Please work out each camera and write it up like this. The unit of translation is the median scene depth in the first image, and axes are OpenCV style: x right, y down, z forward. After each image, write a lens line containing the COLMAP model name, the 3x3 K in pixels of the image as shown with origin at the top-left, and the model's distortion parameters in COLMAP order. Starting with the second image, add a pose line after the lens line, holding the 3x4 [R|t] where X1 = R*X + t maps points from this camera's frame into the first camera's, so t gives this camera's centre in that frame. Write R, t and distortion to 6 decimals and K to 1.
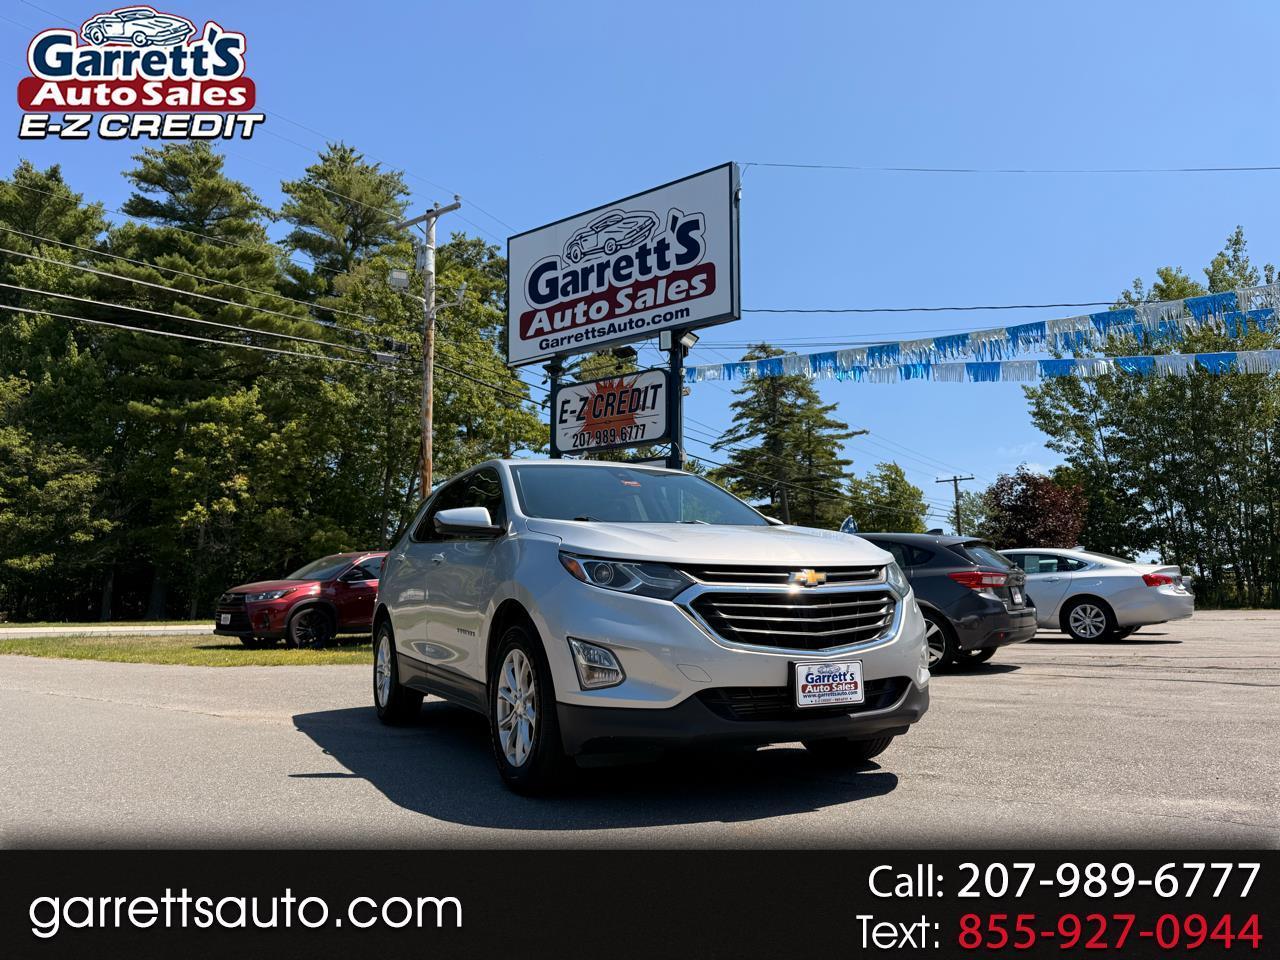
lens RADIAL K [[911.4, 0, 644.6], [0, 911.4, 492.3], [0, 0, 1]] dist [0.088088, -0.114243]
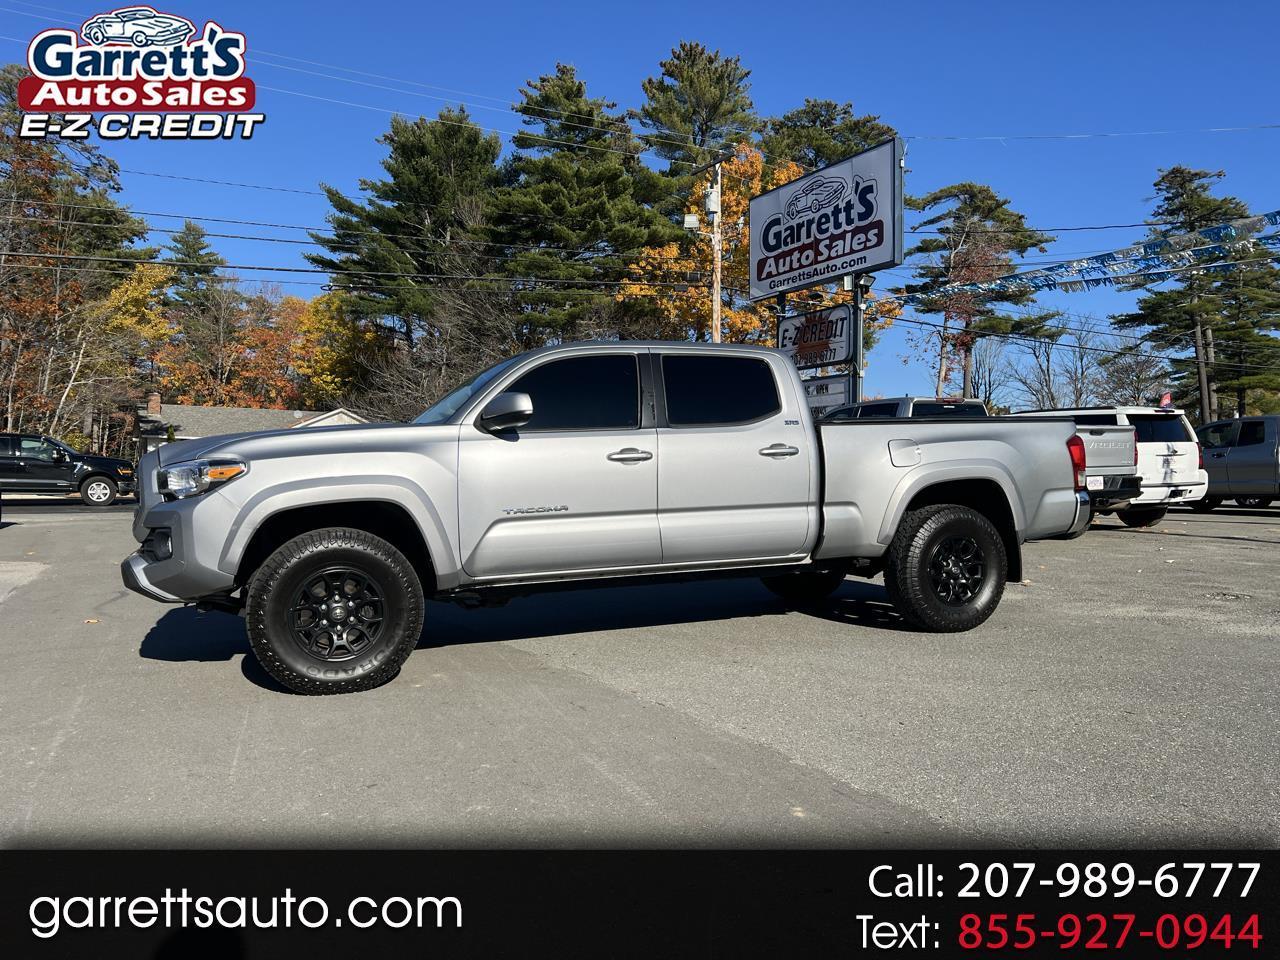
lens RADIAL K [[995.7, 0, 636.7], [0, 995.7, 483.9], [0, 0, 1]] dist [0.102867, -0.149099]
pose [[0.909851, 0.009441, -0.414828, 0.318544], [0.047302, 0.990864, 0.126299, -0.072850], [0.412231, -0.134535, 0.901092, -0.412581]]
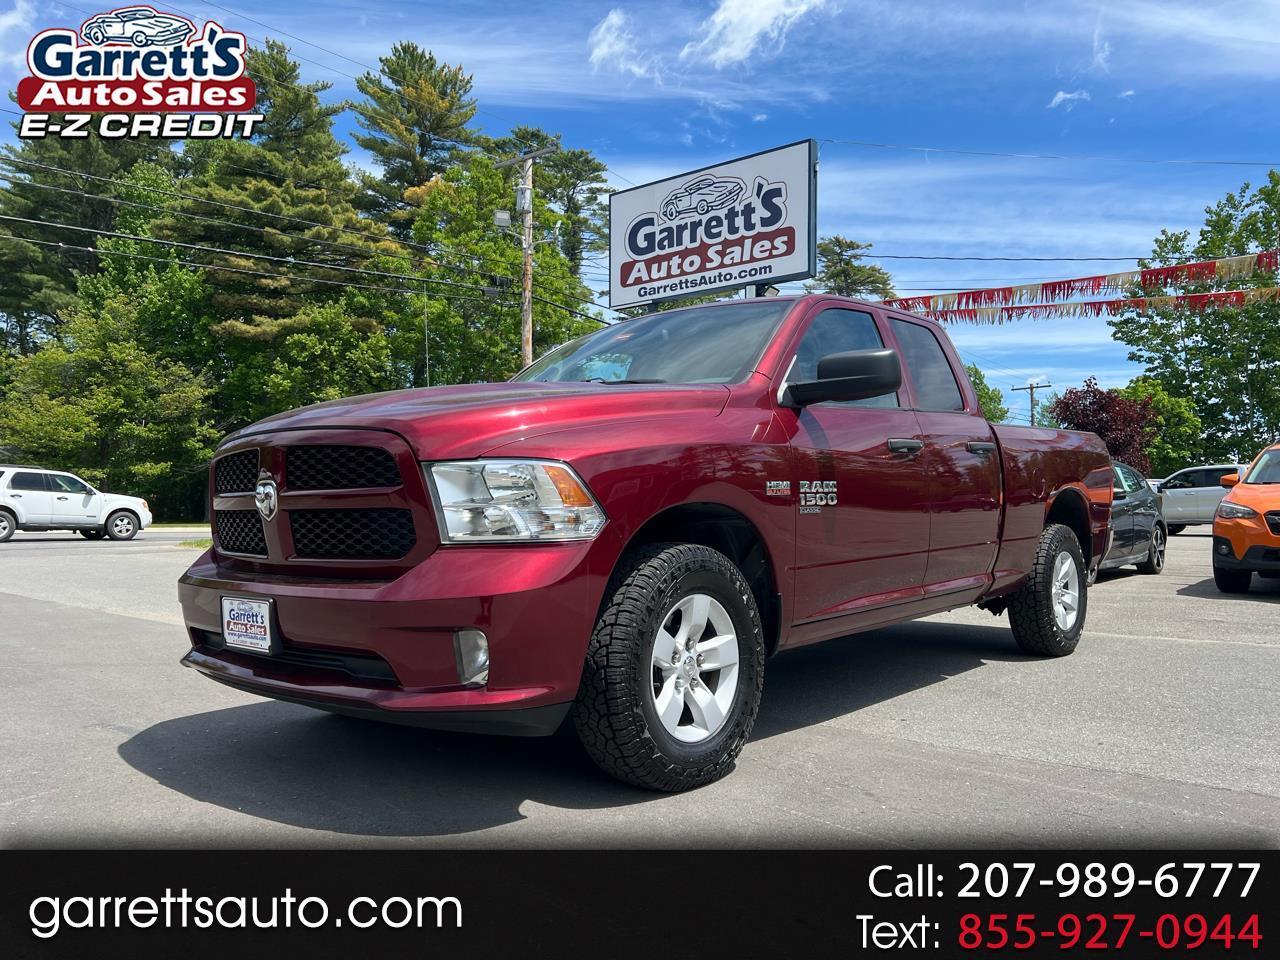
lens RADIAL K [[986.4, 0, 638.6], [0, 986.4, 498.0], [0, 0, 1]] dist [0.037217, 0.000643]
pose [[0.997900, 0.008907, -0.064164, -0.034022], [-0.001760, 0.993864, 0.110595, -0.043183], [0.064755, -0.110250, 0.991792, -0.270470]]
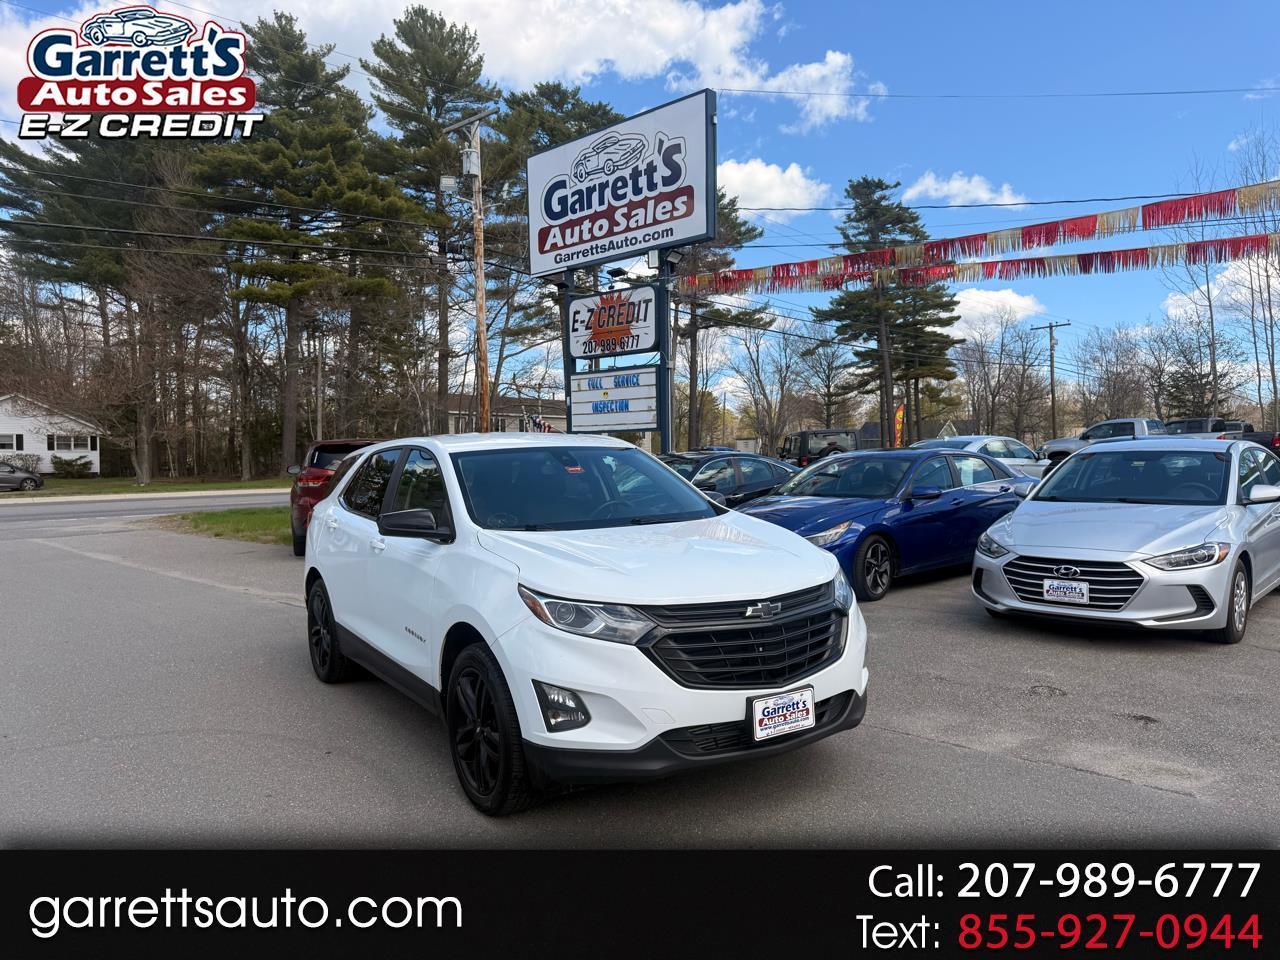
lens RADIAL K [[915.4, 0, 640.4], [0, 915.4, 491.7], [0, 0, 1]] dist [0.133877, -0.193138]
pose [[0.990009, -0.005457, -0.140896, 0.153977], [0.029786, 0.984795, 0.171148, -0.073483], [0.137820, -0.173635, 0.975119, -0.147320]]
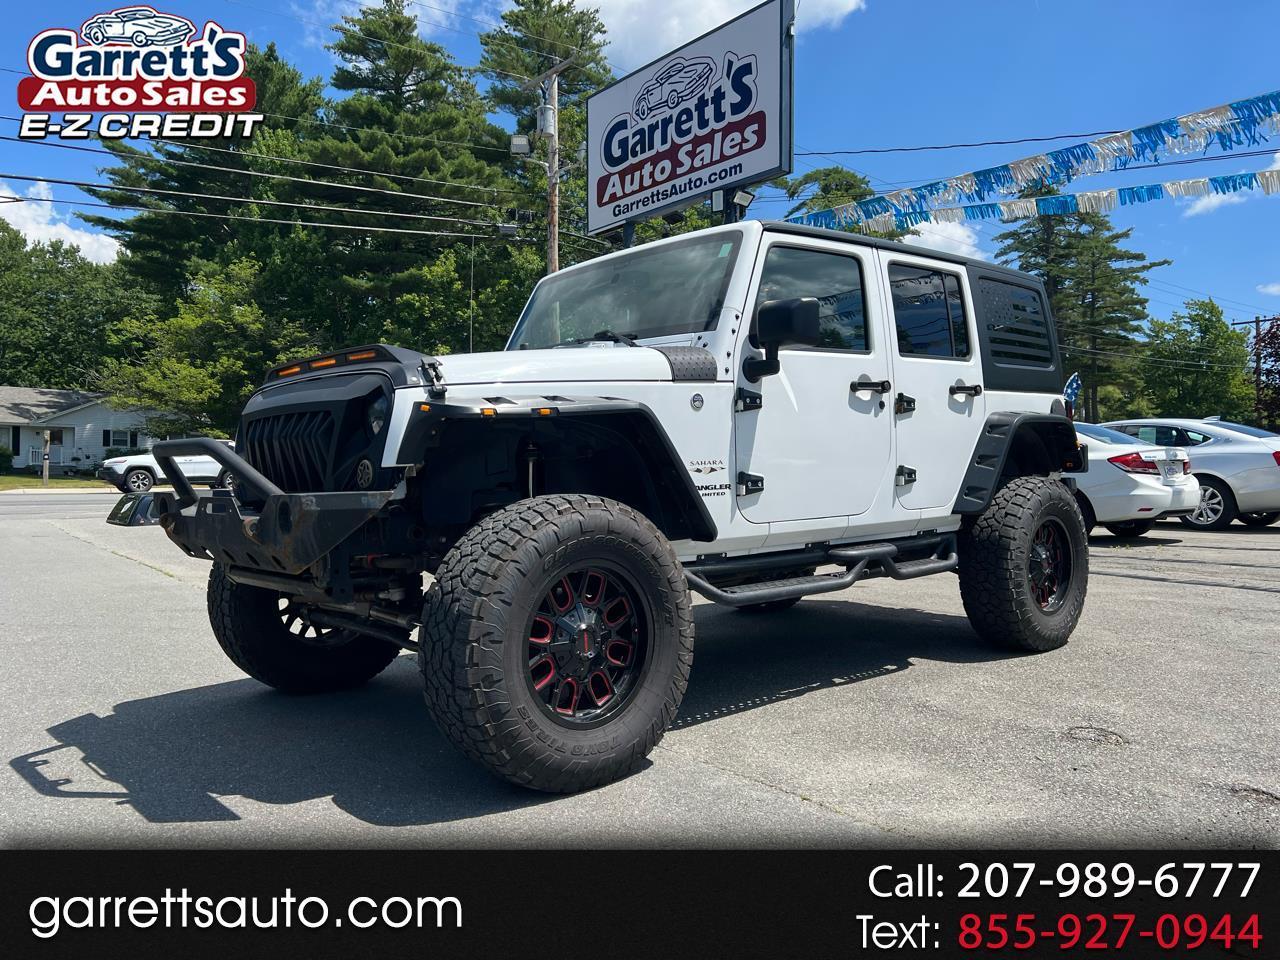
lens RADIAL K [[985.2, 0, 641.1], [0, 985.2, 482.2], [0, 0, 1]] dist [0.023433, -0.001794]
pose [[0.958482, 0.012966, -0.284856, 0.221378], [0.026706, 0.990493, 0.134947, -0.019013], [0.283898, -0.136952, 0.949024, -0.015719]]
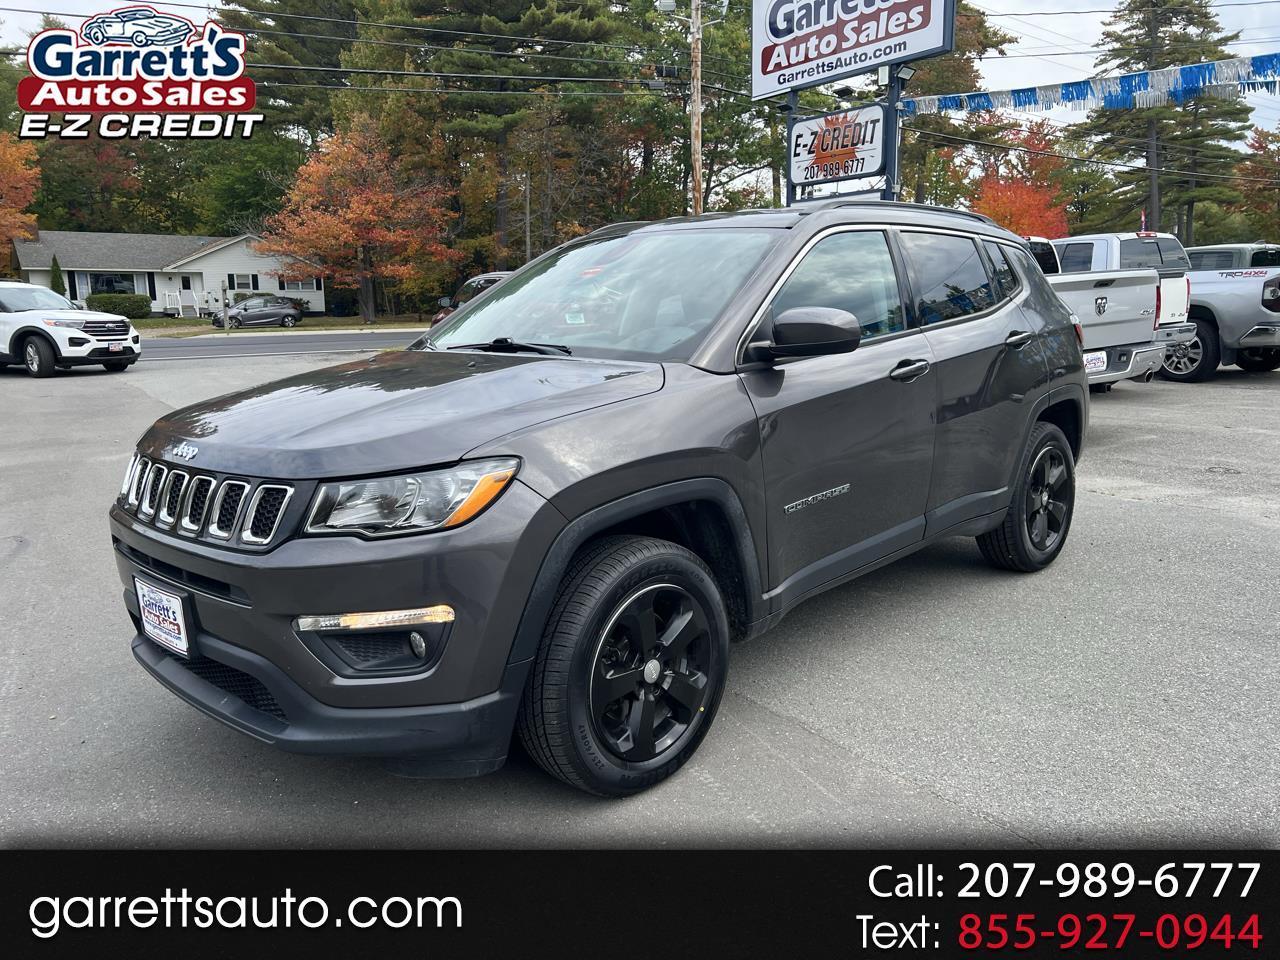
lens RADIAL K [[996.1, 0, 640.7], [0, 996.1, 491.0], [0, 0, 1]] dist [0.007387, -0.002302]
pose [[0.941008, 0.053857, -0.334071, 0.160645], [0.055233, 0.949566, 0.308664, -0.074771], [0.333846, -0.308907, 0.890575, -0.273247]]
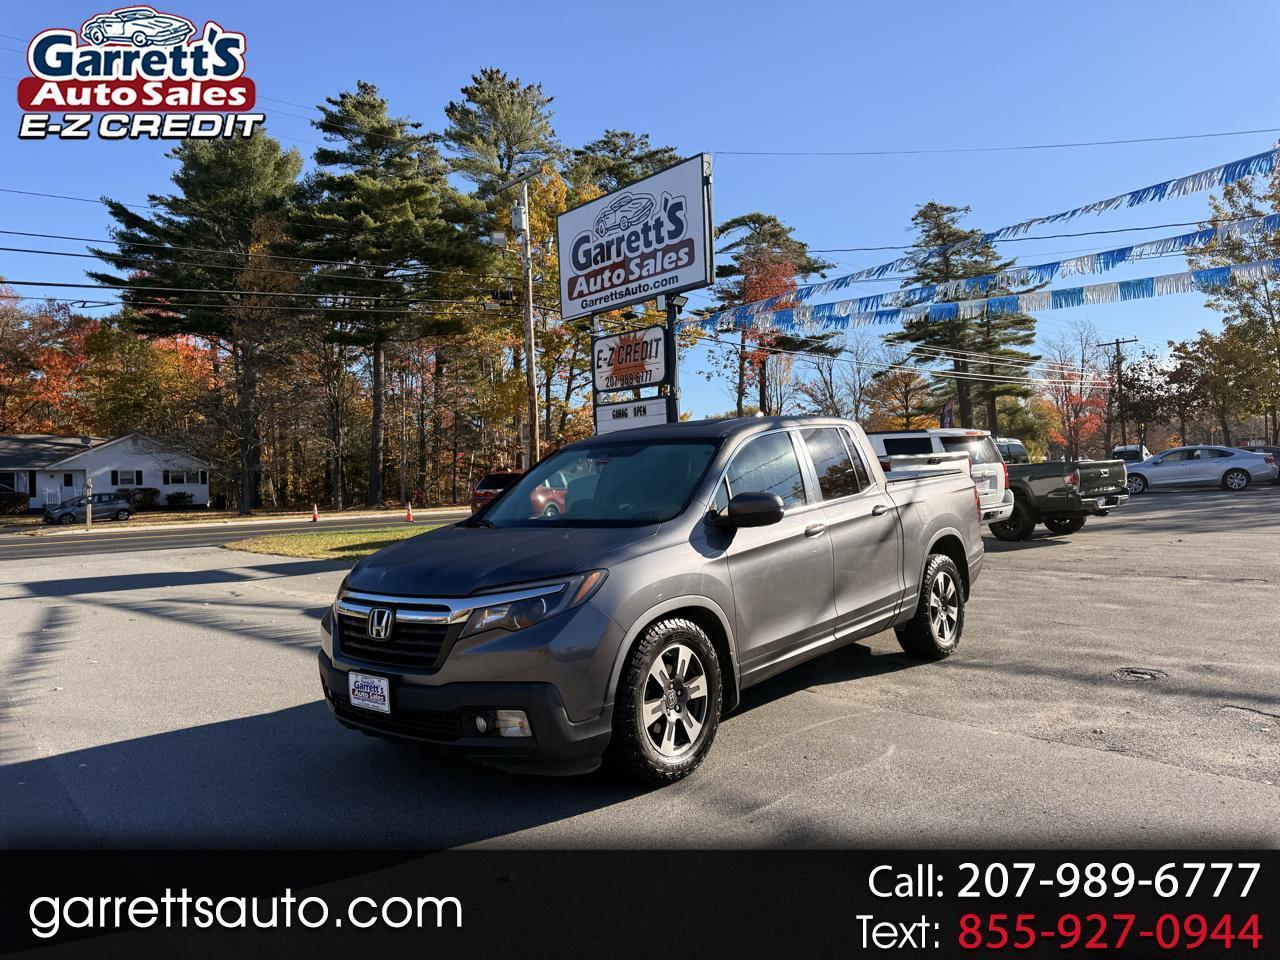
lens RADIAL K [[915.4, 0, 640.4], [0, 915.4, 491.7], [0, 0, 1]] dist [0.133877, -0.193138]
pose [[0.971357, -0.025319, -0.236272, 0.269297], [0.059501, 0.988547, 0.138685, -0.080378], [0.230055, -0.148771, 0.961739, -0.253751]]
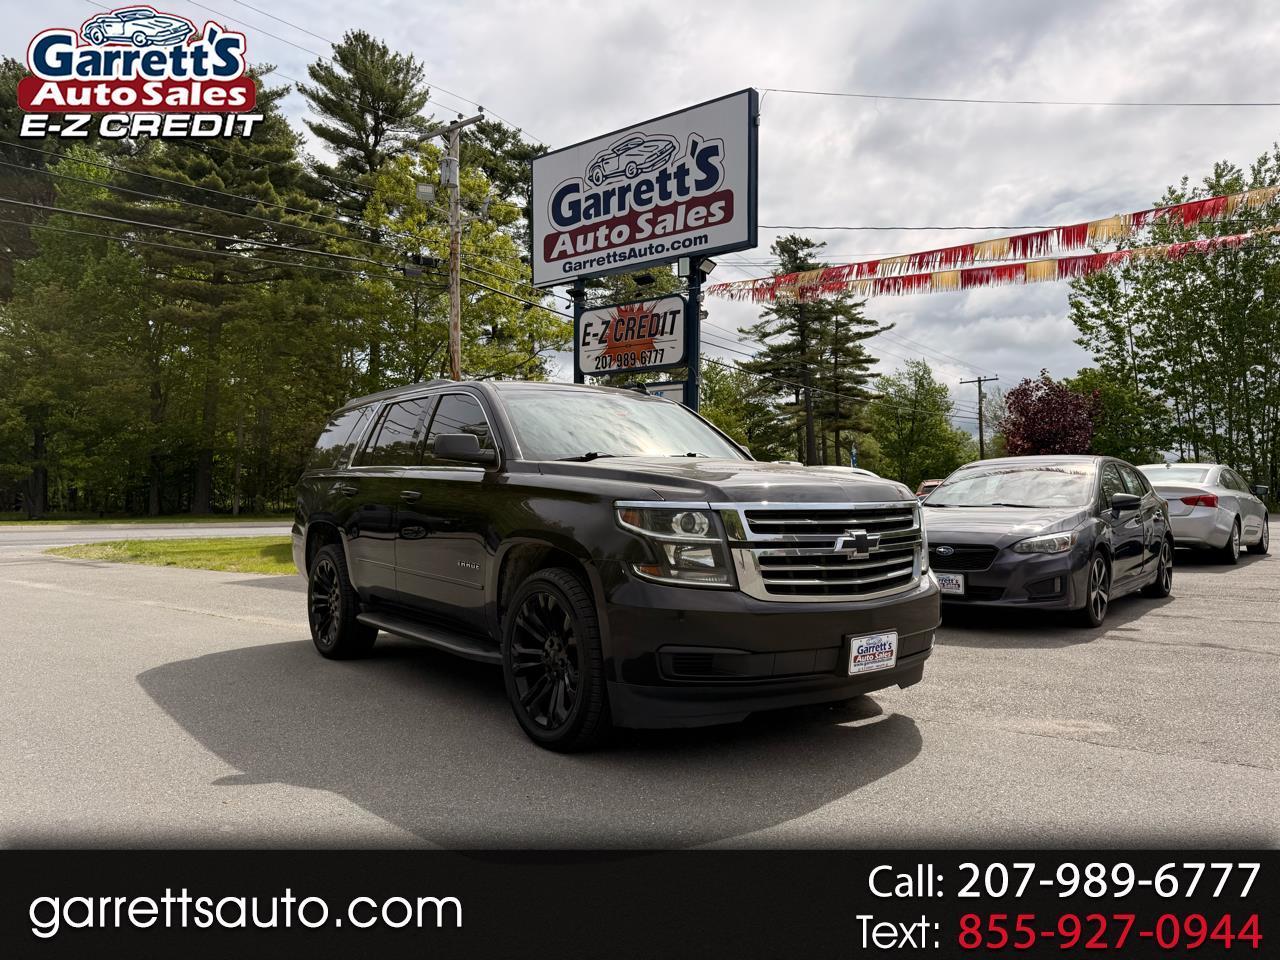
lens RADIAL K [[911.4, 0, 644.6], [0, 911.4, 492.3], [0, 0, 1]] dist [0.088088, -0.114243]
pose [[0.999561, 0.006667, -0.028853, 0.009093], [-0.003219, 0.993014, 0.117953, -0.032957], [0.029437, -0.117808, 0.992600, -0.055549]]
